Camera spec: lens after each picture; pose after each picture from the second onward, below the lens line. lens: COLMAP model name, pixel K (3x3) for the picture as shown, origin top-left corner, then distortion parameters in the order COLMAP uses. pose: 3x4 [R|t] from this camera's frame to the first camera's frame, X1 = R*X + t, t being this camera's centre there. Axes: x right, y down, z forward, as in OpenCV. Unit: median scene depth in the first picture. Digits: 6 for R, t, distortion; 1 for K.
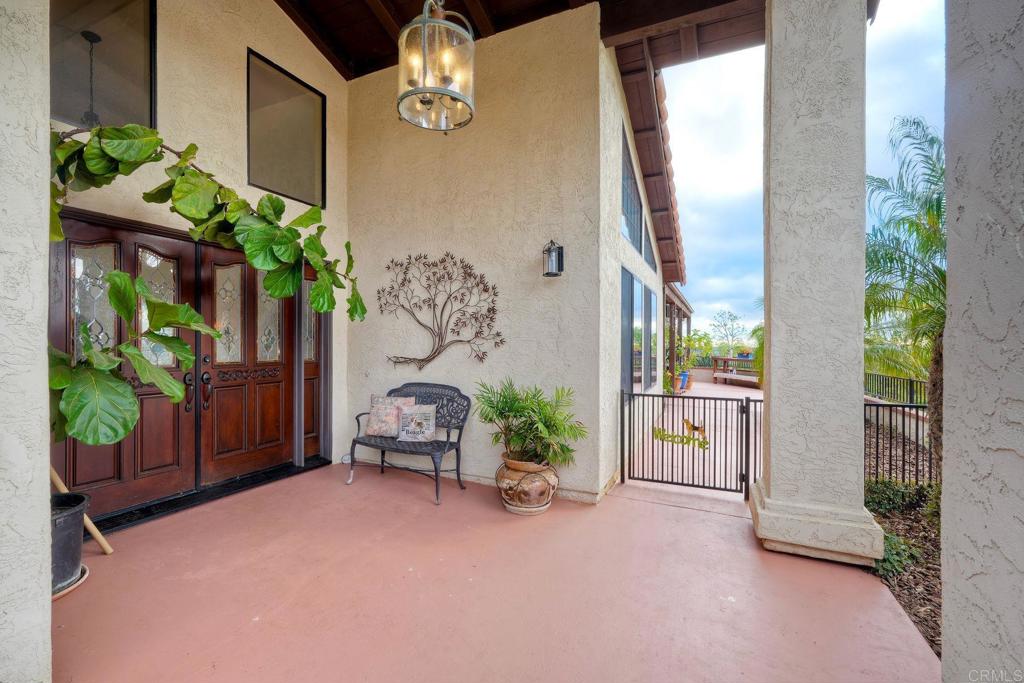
lens RADIAL K [[454.2, 0, 509.5], [0, 454.2, 341.9], [0, 0, 1]] dist [0.002701, 0.000802]
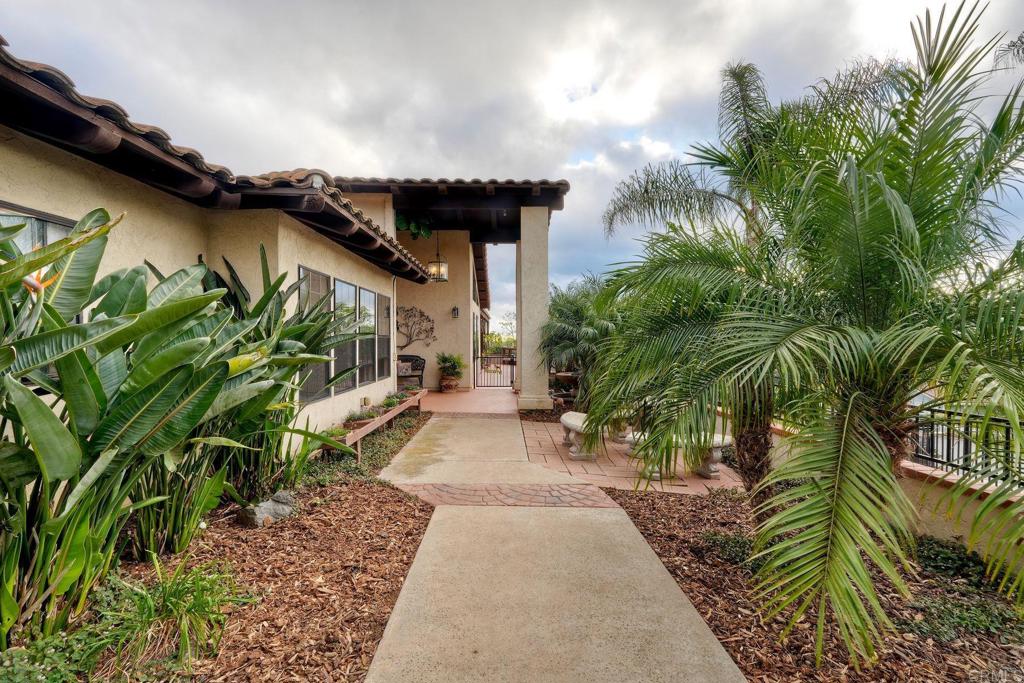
lens RADIAL K [[454.2, 0, 509.9], [0, 454.2, 339.6], [0, 0, 1]] dist [0.002701, 0.000802]
pose [[0.905492, -0.007866, 0.424291, -0.789922], [0.005793, 0.999964, 0.006177, -0.013145], [-0.424325, -0.003135, 0.905505, -1.751562]]
